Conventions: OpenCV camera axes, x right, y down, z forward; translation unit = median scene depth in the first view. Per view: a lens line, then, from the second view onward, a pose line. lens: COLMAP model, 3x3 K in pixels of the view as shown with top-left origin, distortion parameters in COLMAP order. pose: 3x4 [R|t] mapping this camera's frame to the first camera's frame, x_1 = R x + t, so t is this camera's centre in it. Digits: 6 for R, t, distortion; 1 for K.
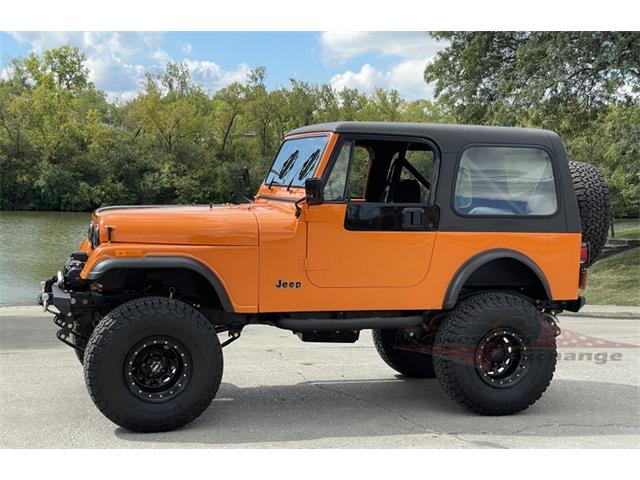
lens RADIAL K [[1014.8, 0, 320.0], [0, 1014.8, 240.0], [0, 0, 1]] dist [0.107638, -0.042286]
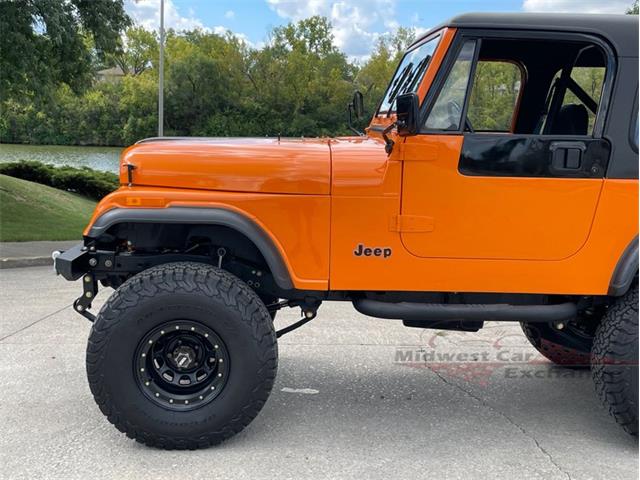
lens RADIAL K [[843.7, 0, 320.0], [0, 843.7, 240.0], [0, 0, 1]] dist [0.104245, -0.036942]
pose [[0.972457, 0.036377, -0.230227, 0.064147], [-0.019389, 0.996948, 0.075626, -0.007124], [0.232275, -0.069079, 0.970194, 0.414841]]
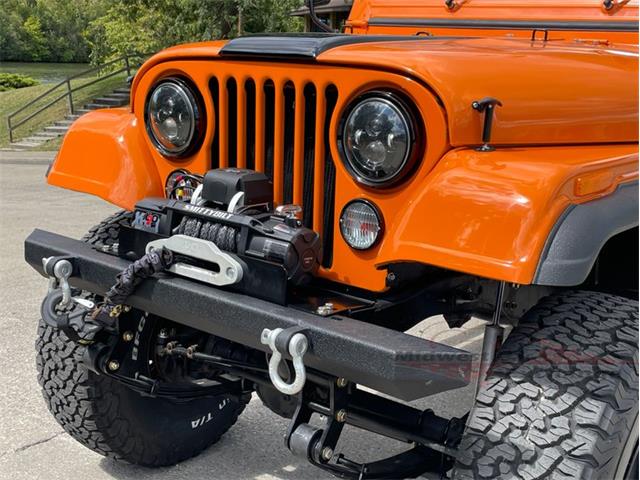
lens RADIAL K [[843.7, 0, 320.0], [0, 843.7, 240.0], [0, 0, 1]] dist [0.104245, -0.036942]
pose [[0.819720, -0.104389, 0.563171, -0.377944], [0.003651, 0.984183, 0.177114, -0.015931], [-0.572753, -0.143128, 0.807136, 0.767794]]
